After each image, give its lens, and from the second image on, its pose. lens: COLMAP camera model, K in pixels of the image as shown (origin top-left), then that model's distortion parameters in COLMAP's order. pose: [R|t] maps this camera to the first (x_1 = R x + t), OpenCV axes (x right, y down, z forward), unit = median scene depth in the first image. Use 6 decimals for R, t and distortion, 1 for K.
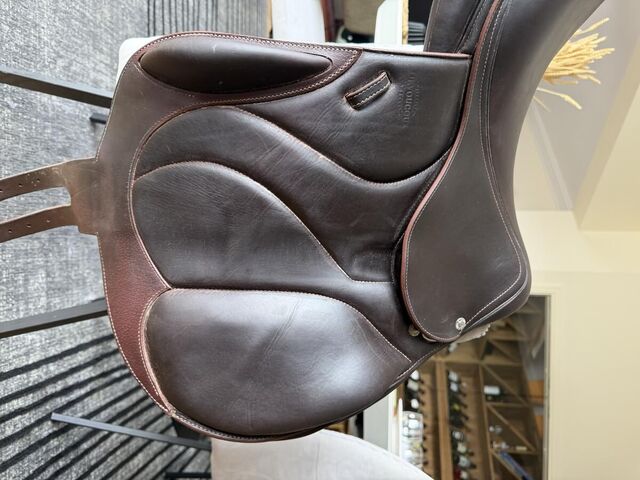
lens RADIAL K [[448.7, 0, 320.5], [0, 448.7, 247.1], [0, 0, 1]] dist [-0.007128, -0.000056]
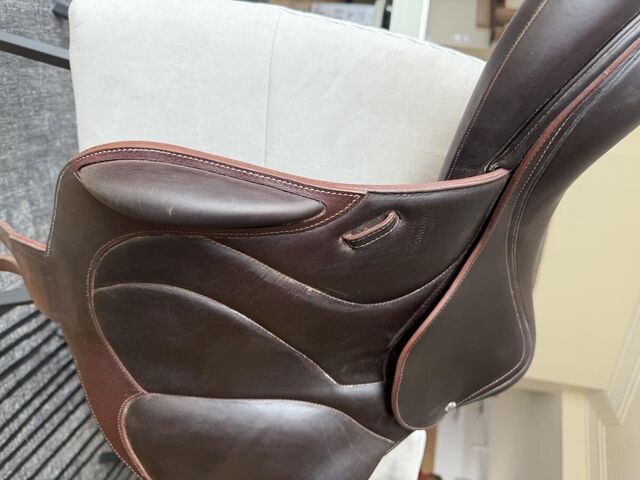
lens RADIAL K [[455.9, 0, 320.0], [0, 455.9, 240.0], [0, 0, 1]] dist [-0.012680, 0.002362]
pose [[0.998582, 0.053086, -0.003902, 0.007090], [-0.048637, 0.939759, 0.338361, -0.225043], [0.021629, -0.337692, 0.941008, 0.086768]]
